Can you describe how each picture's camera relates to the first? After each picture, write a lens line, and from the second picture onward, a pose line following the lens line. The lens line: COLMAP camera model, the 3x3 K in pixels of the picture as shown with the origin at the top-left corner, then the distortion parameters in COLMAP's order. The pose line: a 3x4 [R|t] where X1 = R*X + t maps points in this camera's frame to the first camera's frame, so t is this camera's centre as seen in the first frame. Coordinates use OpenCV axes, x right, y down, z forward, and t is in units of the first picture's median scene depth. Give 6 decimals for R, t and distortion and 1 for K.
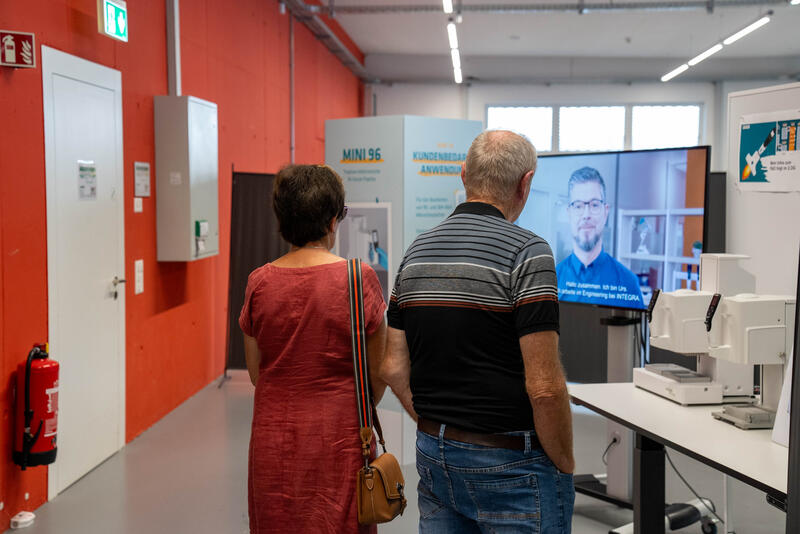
lens RADIAL K [[1117.4, 0, 400.0], [0, 1117.4, 267.0], [0, 0, 1]] dist [0.137779, 0.359882]
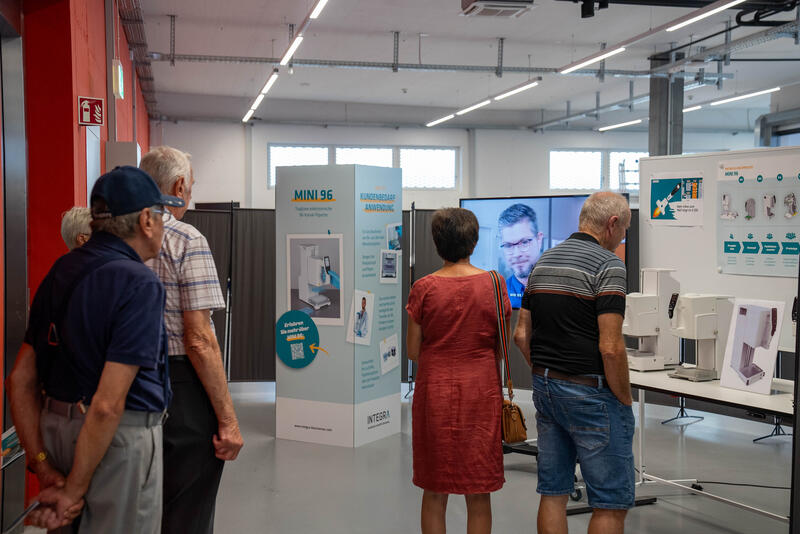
lens RADIAL K [[1117.4, 0, 400.0], [0, 1117.4, 267.0], [0, 0, 1]] dist [0.137779, 0.359882]
pose [[0.965640, -0.010459, 0.259675, -0.334607], [0.017911, 0.999492, -0.026350, 0.015554], [-0.259267, 0.030096, 0.965337, -0.258415]]
